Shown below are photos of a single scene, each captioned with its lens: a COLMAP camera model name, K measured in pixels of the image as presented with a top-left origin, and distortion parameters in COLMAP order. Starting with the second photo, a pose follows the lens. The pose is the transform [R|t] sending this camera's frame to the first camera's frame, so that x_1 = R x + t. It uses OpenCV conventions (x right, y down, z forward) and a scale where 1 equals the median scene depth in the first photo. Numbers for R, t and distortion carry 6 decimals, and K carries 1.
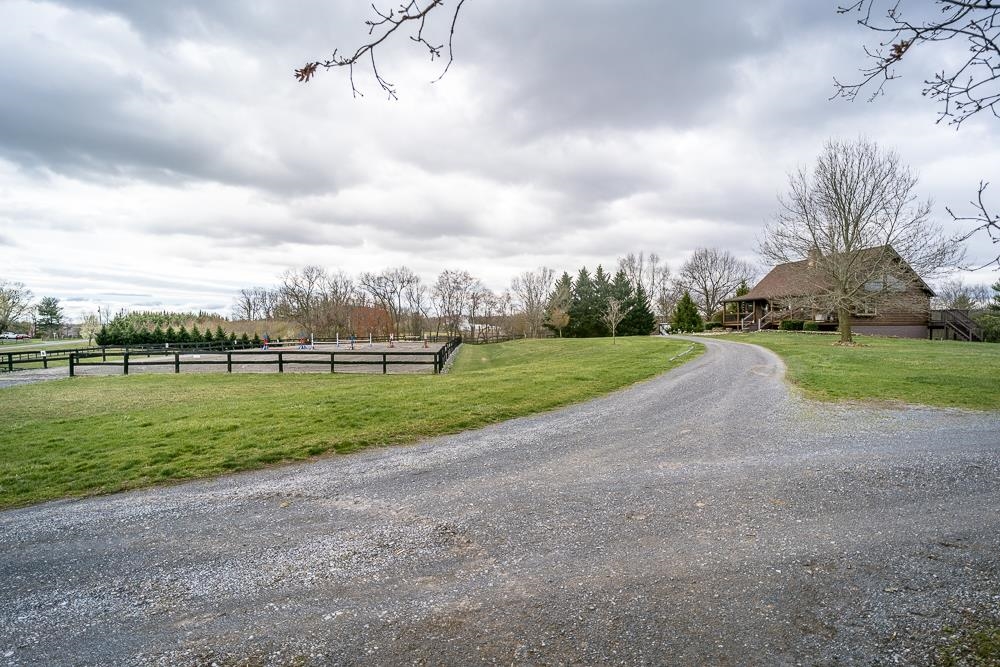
lens RADIAL K [[535.4, 0, 500.8], [0, 535.4, 334.9], [0, 0, 1]] dist [0.027442, 0.000049]
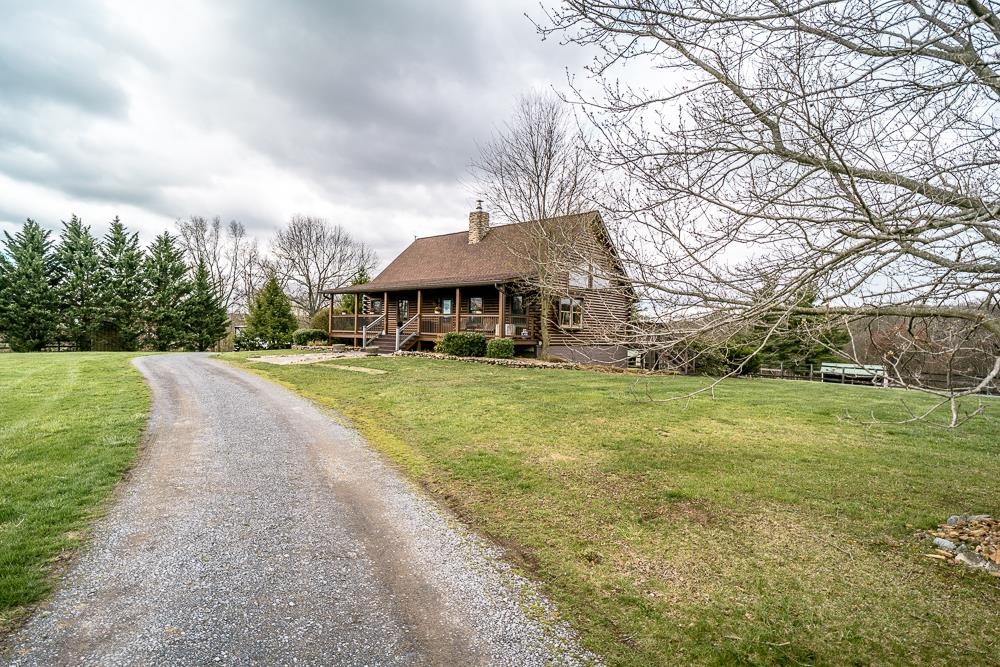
lens RADIAL K [[535.4, 0, 499.5], [0, 535.4, 333.9], [0, 0, 1]] dist [0.027442, 0.000049]
pose [[0.771960, 0.017247, 0.635437, 0.140101], [-0.016549, 0.999838, -0.007033, -0.013187], [-0.635455, -0.005086, 0.772121, 0.327877]]
